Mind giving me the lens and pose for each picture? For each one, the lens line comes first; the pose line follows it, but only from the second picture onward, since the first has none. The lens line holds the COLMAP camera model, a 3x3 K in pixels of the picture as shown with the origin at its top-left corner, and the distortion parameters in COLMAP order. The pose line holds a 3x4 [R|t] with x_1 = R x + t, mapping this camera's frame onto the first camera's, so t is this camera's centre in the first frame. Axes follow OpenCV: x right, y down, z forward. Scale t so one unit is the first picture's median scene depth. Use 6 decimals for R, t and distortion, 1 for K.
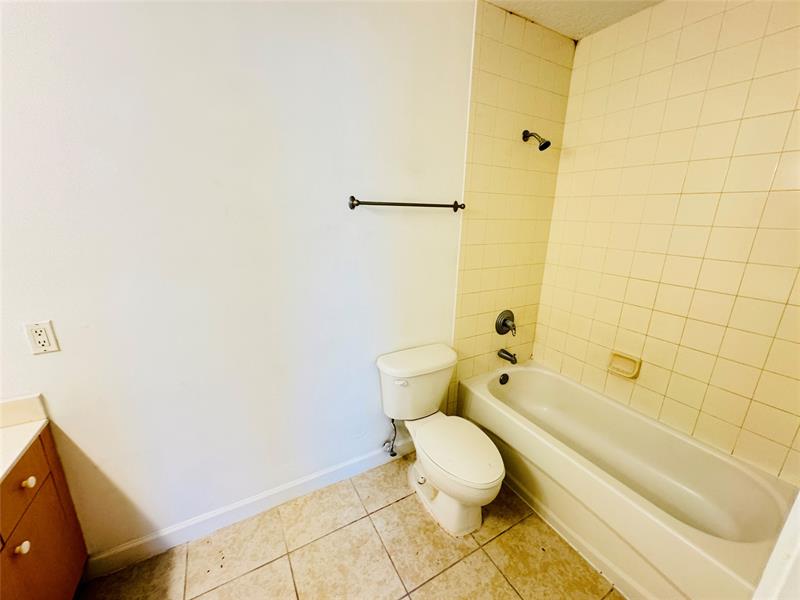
lens RADIAL K [[320.6, 0, 400.4], [0, 320.6, 300.6], [0, 0, 1]] dist [-0.001215, 0.000214]
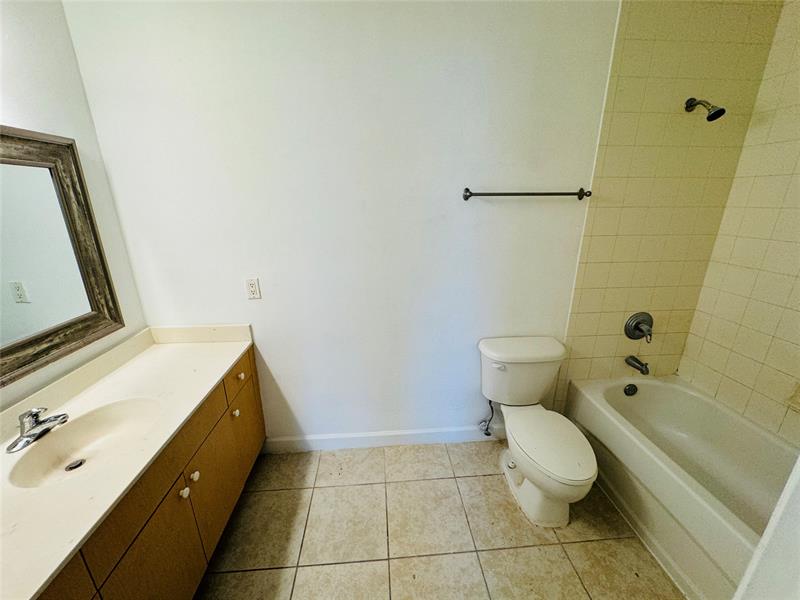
lens RADIAL K [[320.6, 0, 399.0], [0, 320.6, 301.8], [0, 0, 1]] dist [-0.001215, 0.000214]
pose [[0.905424, 0.104443, -0.411459, 0.118058], [-0.090203, 0.994462, 0.053936, 0.019362], [0.414814, -0.011720, 0.909831, -0.086988]]
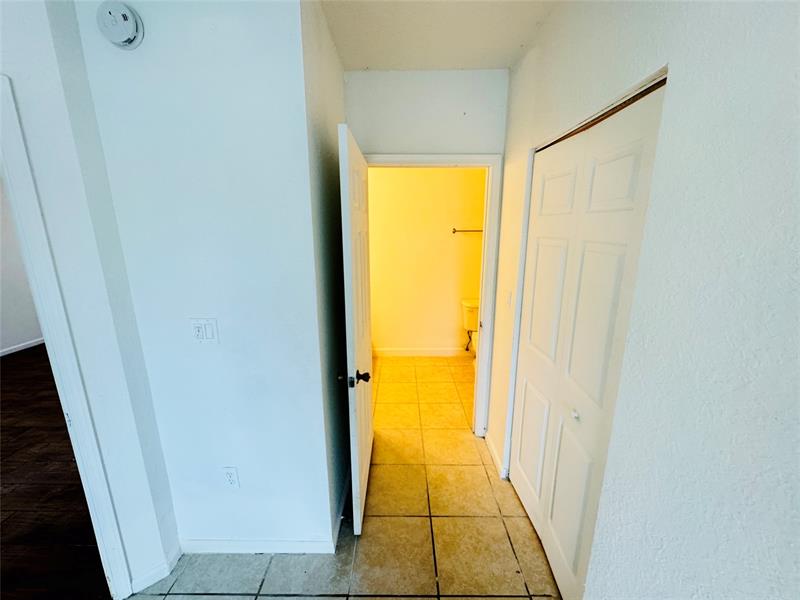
lens RADIAL K [[320.6, 0, 401.0], [0, 320.6, 301.6], [0, 0, 1]] dist [-0.001215, 0.000214]
pose [[0.870172, 0.085227, -0.485321, 0.670461], [-0.112208, 0.993325, -0.026749, 0.314282], [0.479802, 0.077734, 0.873927, -1.188212]]
